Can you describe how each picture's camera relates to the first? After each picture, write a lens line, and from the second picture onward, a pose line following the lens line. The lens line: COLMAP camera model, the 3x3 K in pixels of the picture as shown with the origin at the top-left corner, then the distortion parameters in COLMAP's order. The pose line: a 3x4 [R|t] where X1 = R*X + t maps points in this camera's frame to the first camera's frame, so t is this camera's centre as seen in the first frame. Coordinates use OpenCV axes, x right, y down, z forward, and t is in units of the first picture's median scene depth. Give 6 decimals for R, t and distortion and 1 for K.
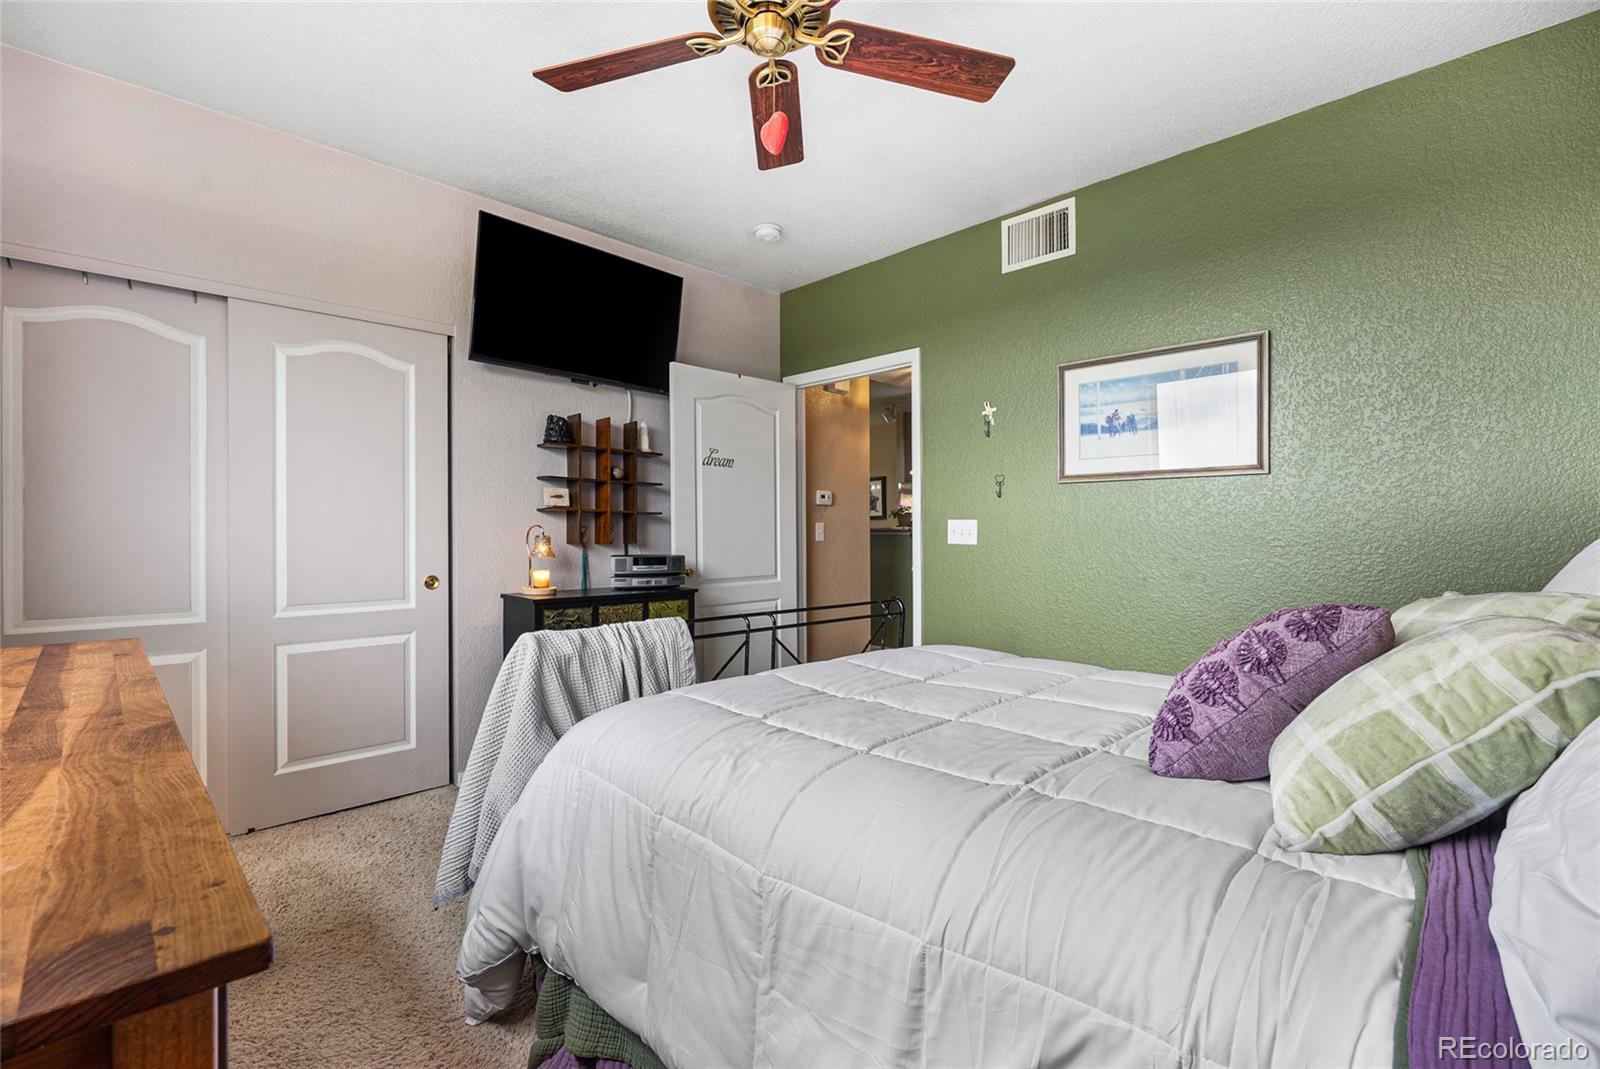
lens RADIAL K [[717.1, 0, 805.3], [0, 717.1, 538.1], [0, 0, 1]] dist [-0.001946, -0.000011]
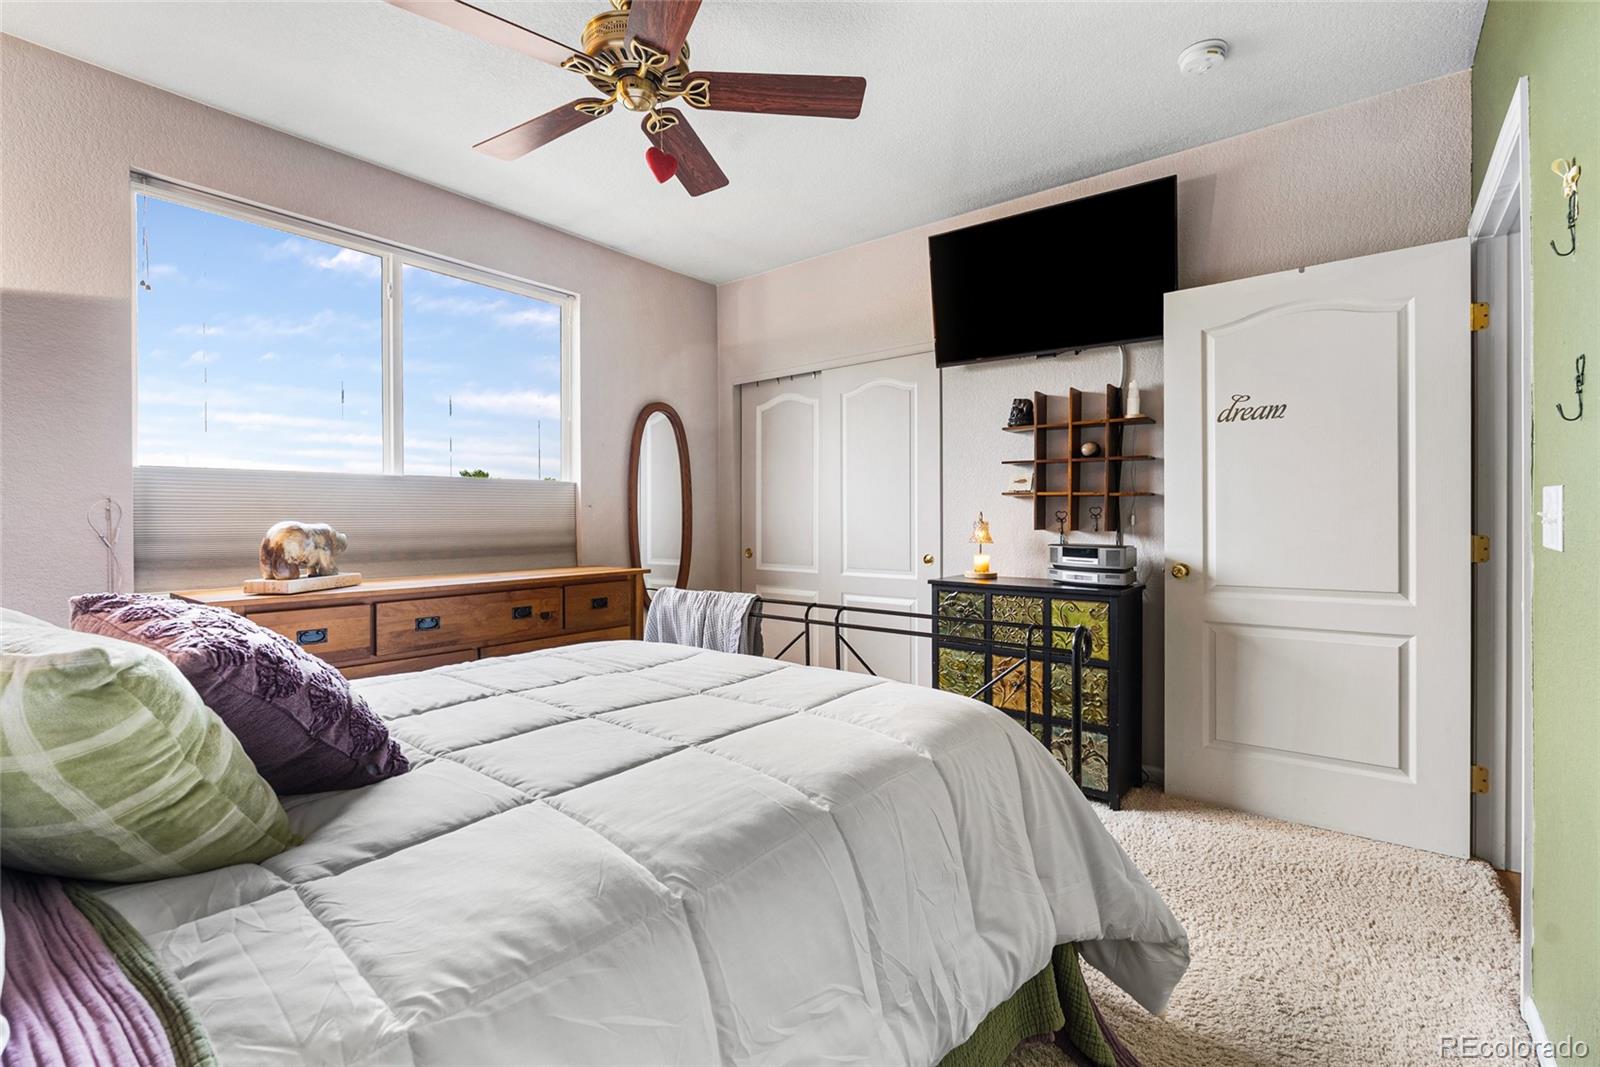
lens RADIAL K [[733.0, 0, 798.8], [0, 733.0, 527.0], [0, 0, 1]] dist [0.000960, 0.000213]
pose [[0.097128, 0.012488, -0.995194, 0.612673], [-0.004131, 0.999918, 0.012144, -0.006800], [0.995263, 0.002932, 0.097171, 0.599426]]
